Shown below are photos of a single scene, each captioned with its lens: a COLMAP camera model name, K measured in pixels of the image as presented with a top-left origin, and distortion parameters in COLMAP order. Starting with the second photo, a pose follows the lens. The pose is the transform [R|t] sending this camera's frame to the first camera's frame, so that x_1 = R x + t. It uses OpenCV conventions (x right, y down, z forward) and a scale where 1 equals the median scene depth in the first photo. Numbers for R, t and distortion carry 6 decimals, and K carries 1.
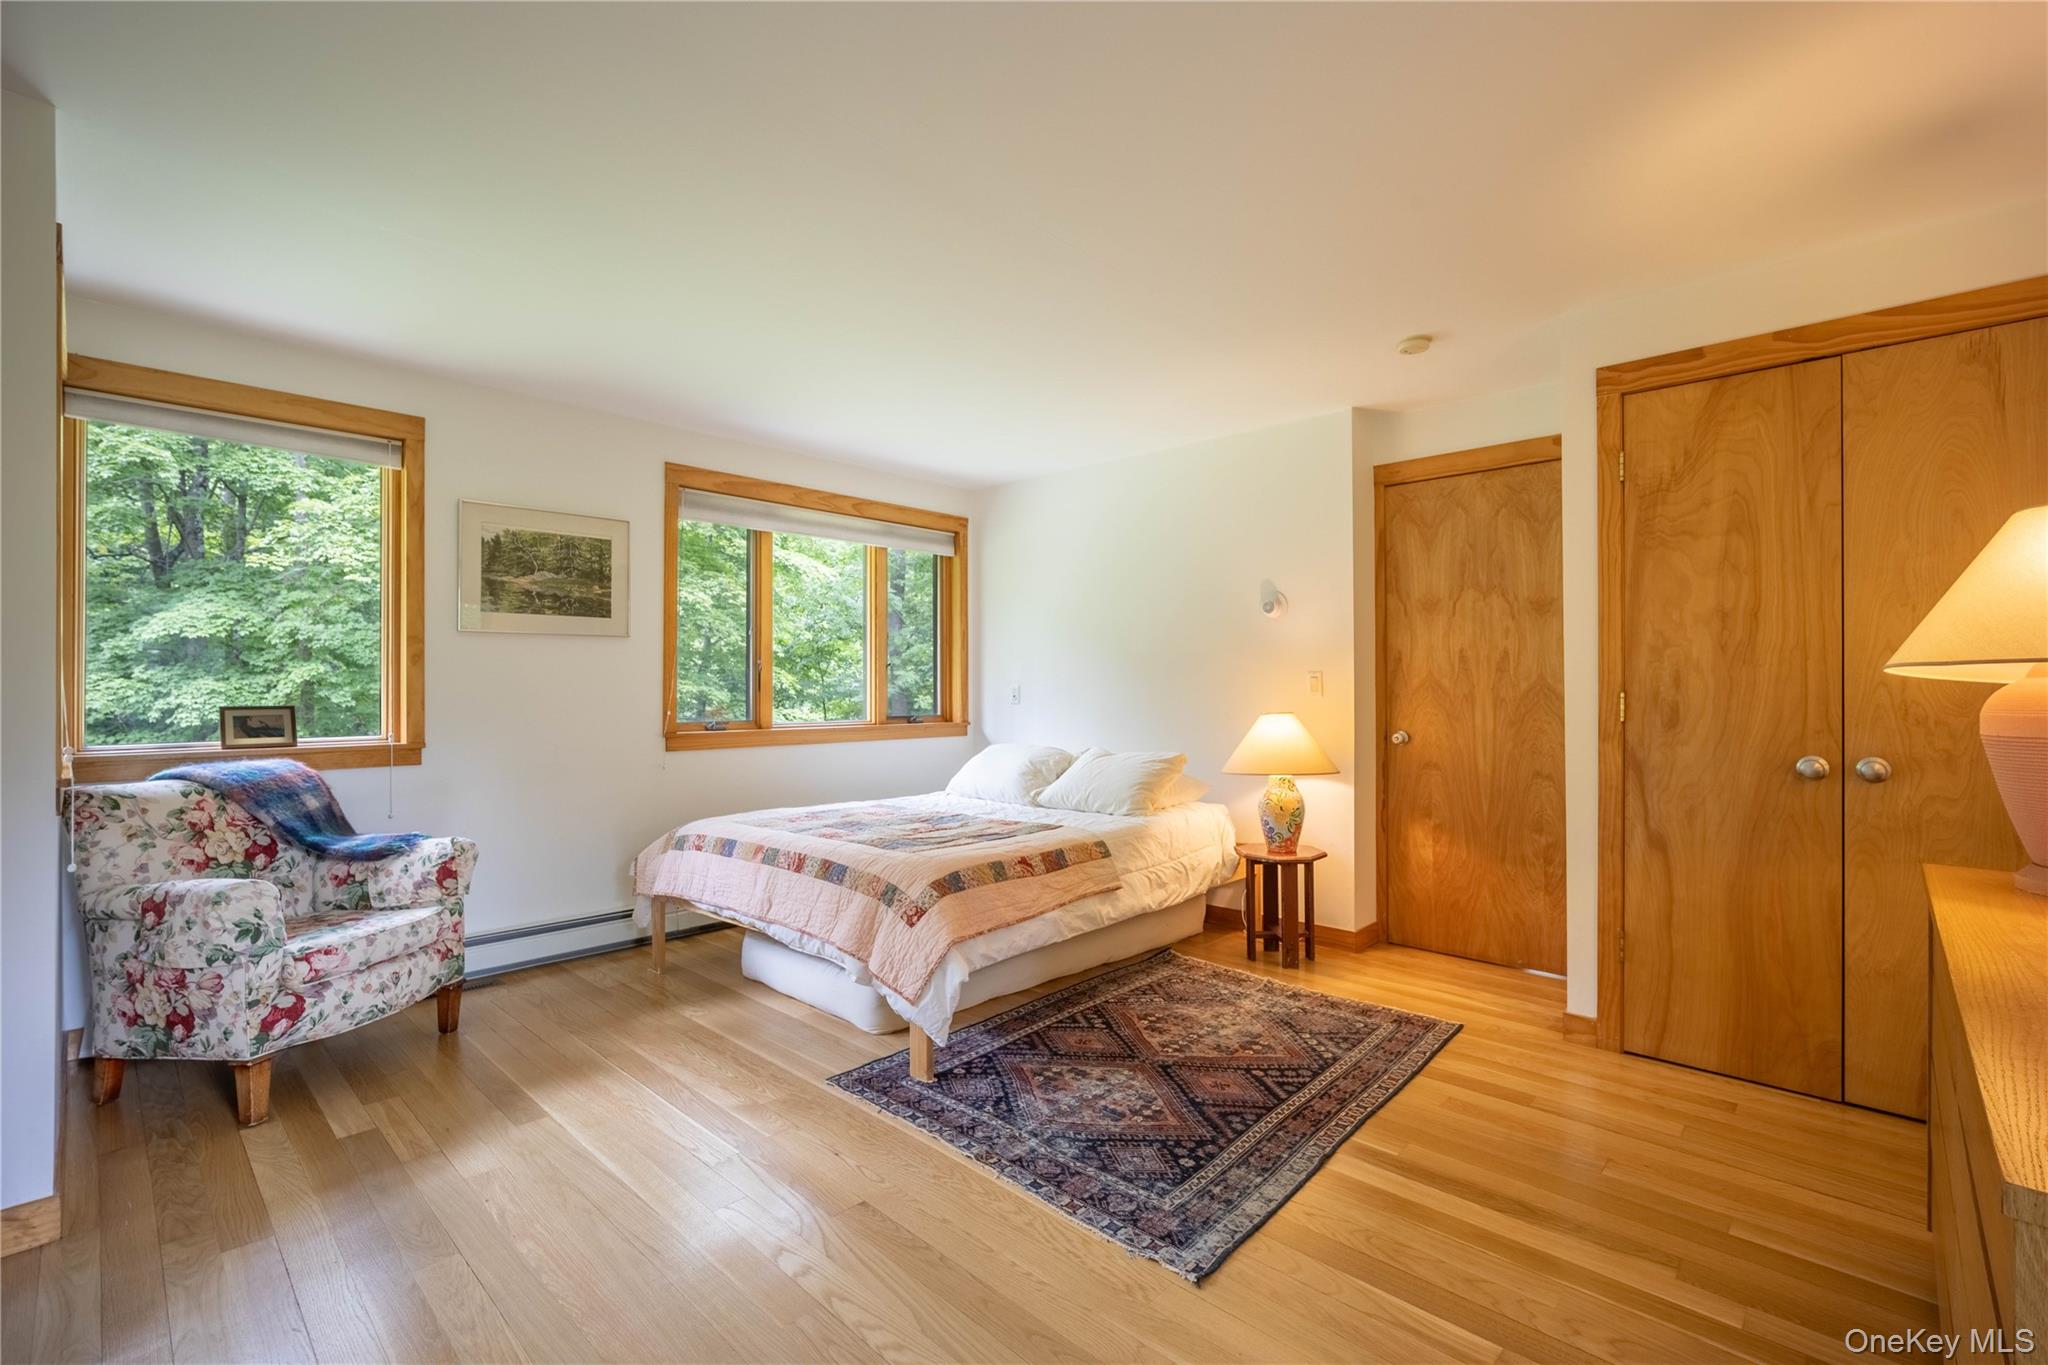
lens RADIAL K [[908.9, 0, 1021.3], [0, 908.9, 685.1], [0, 0, 1]] dist [-0.004724, 0.000628]
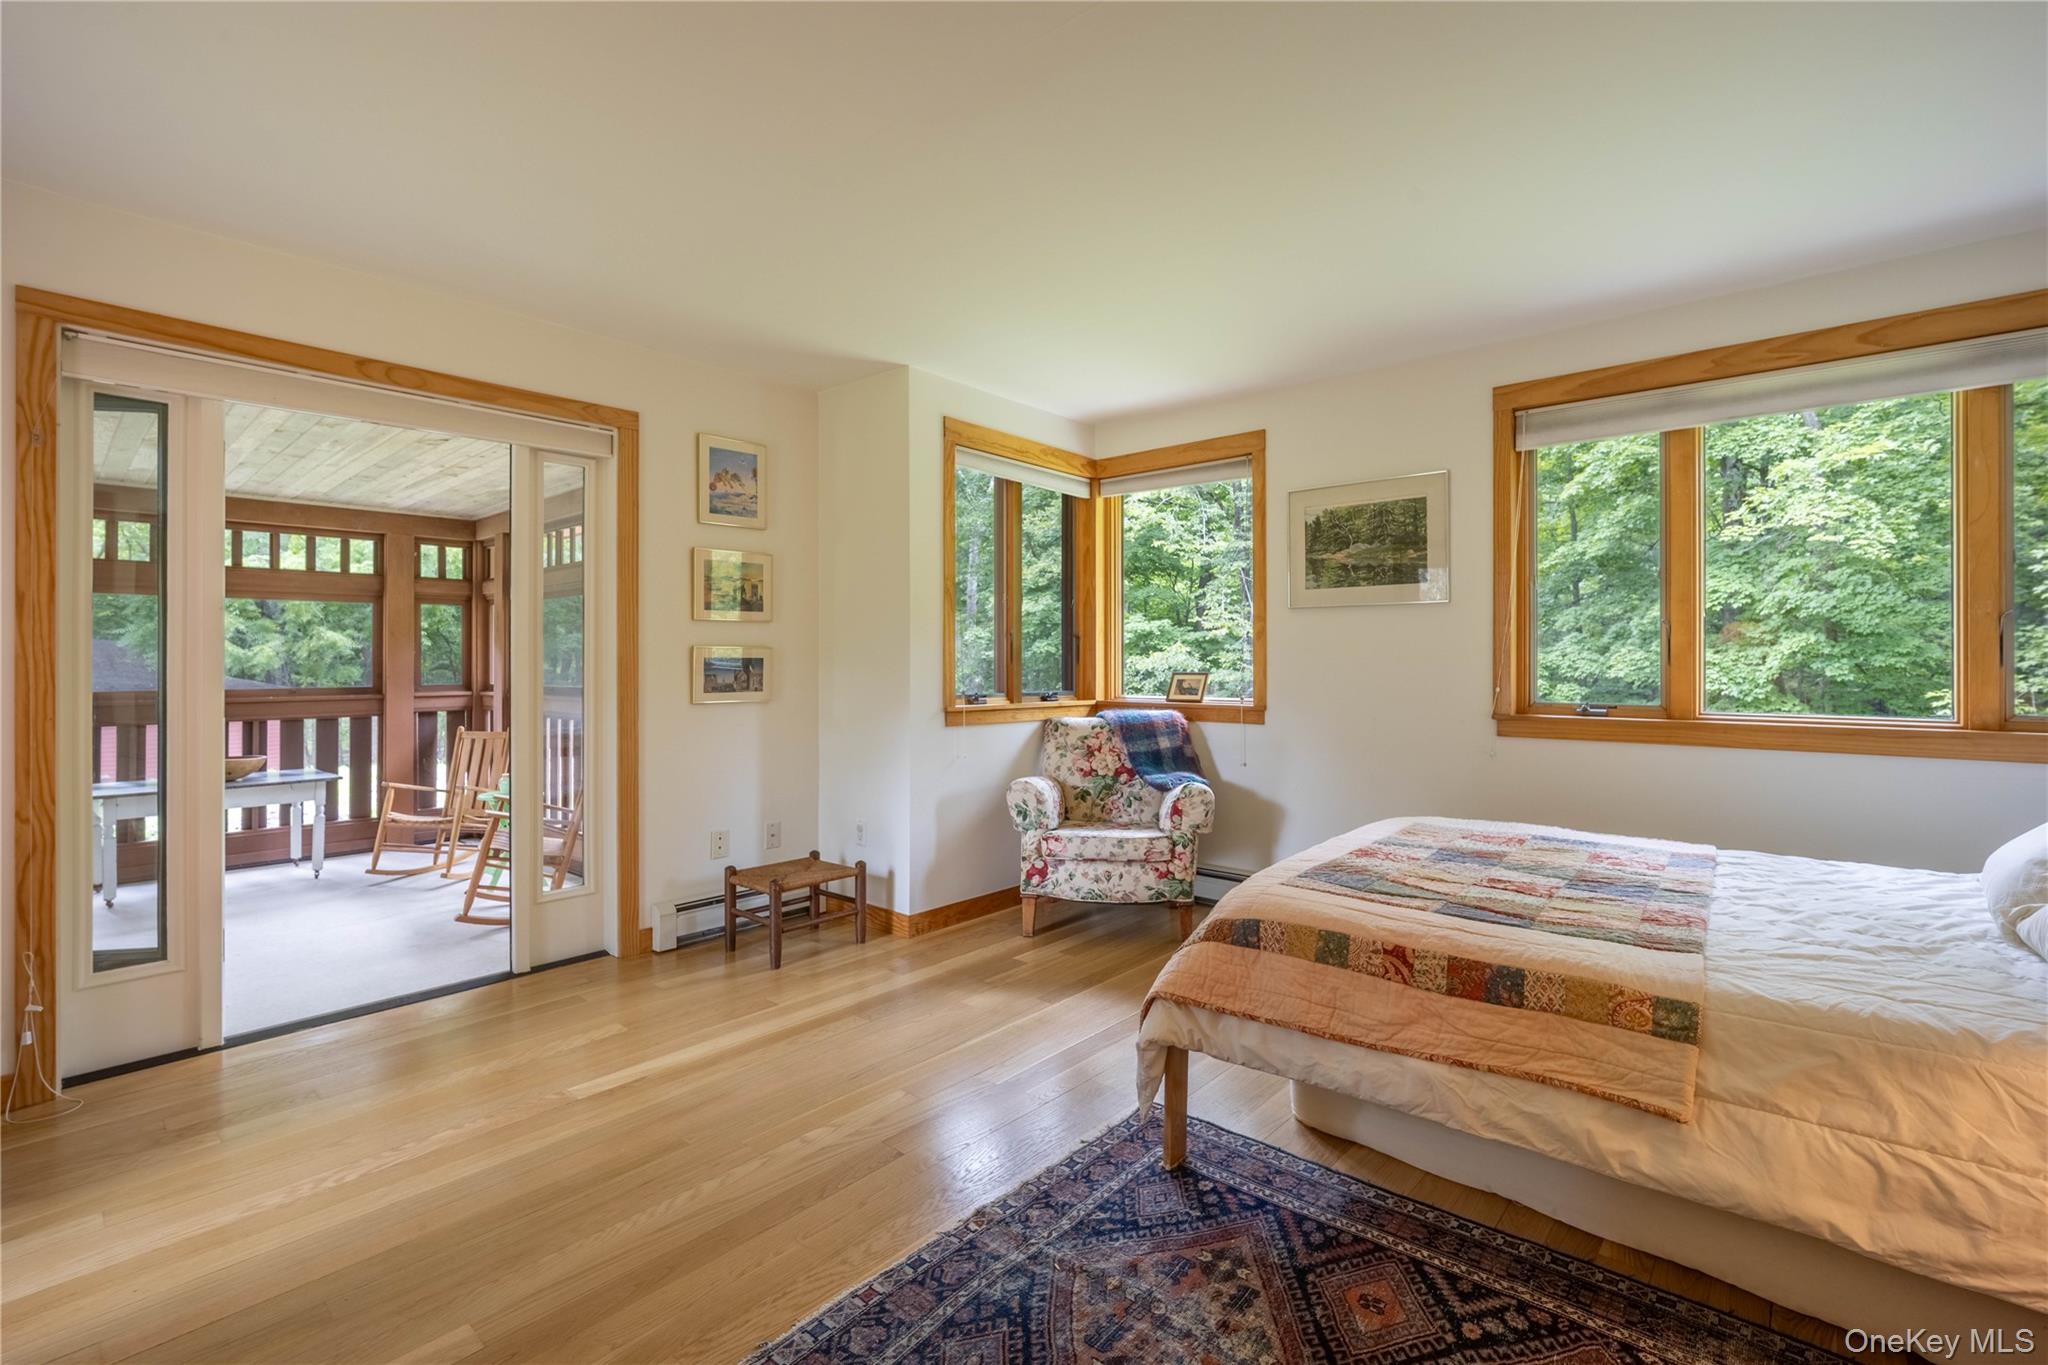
lens RADIAL K [[908.9, 0, 1020.4], [0, 908.9, 661.6], [0, 0, 1]] dist [-0.004724, 0.000628]
pose [[0.037155, 0.002314, -0.999307, 0.494088], [0.002624, 0.999994, 0.002414, 0.002146], [0.999306, -0.002712, 0.037149, 0.625741]]
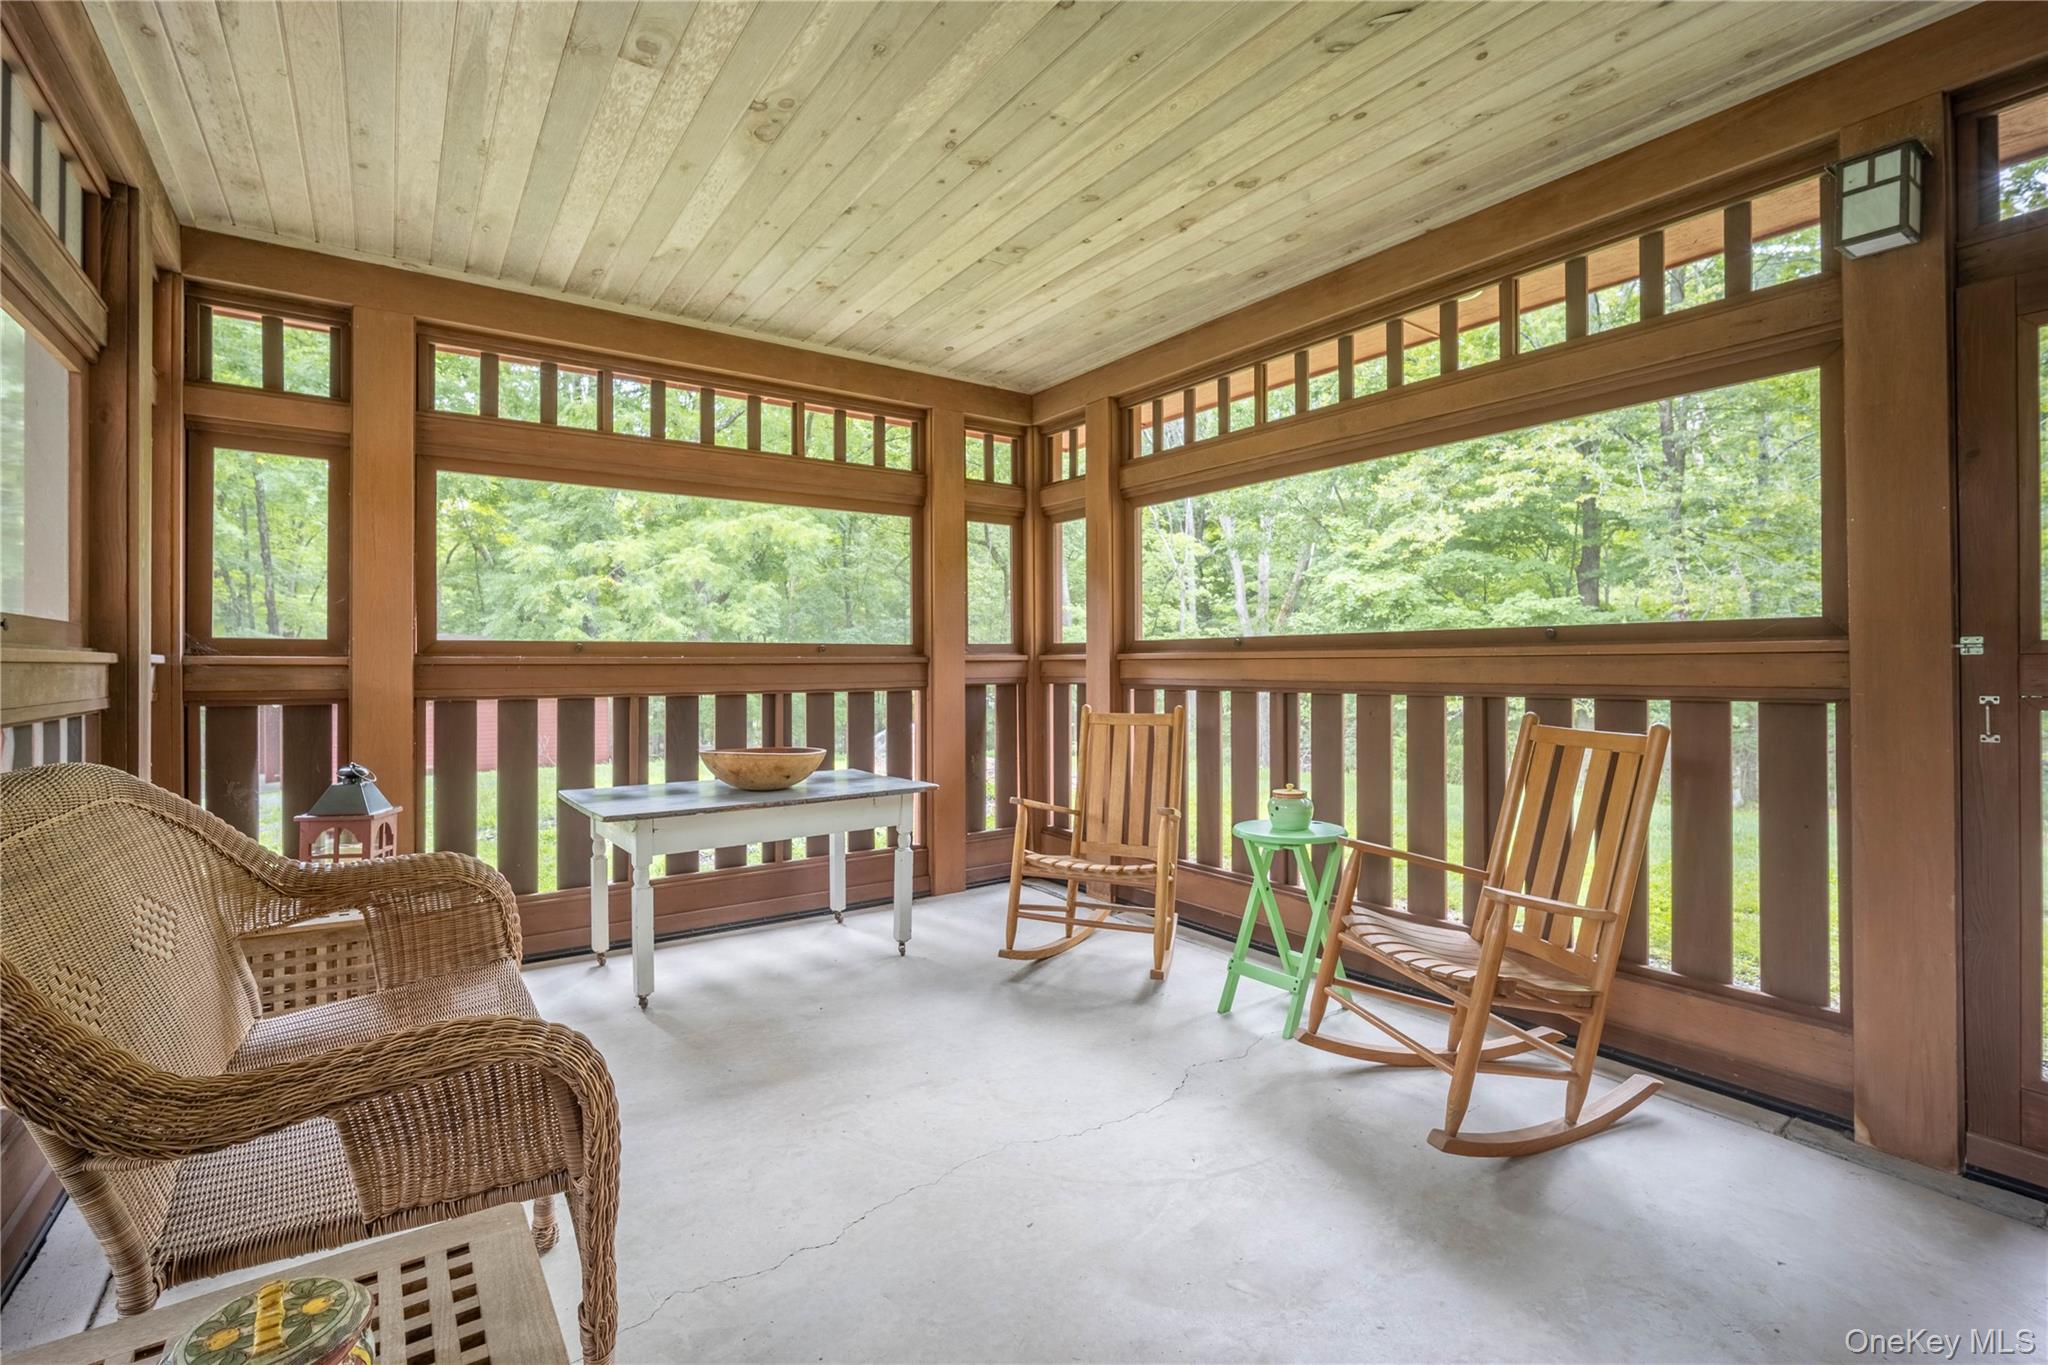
lens RADIAL K [[903.9, 0, 1022.9], [0, 903.9, 675.9], [0, 0, 1]] dist [-0.017170, 0.006356]
pose [[-0.180193, 0.018199, -0.983463, 0.354102], [0.005054, 0.999833, 0.017576, 0.016037], [0.983618, -0.001803, -0.180254, 0.456892]]
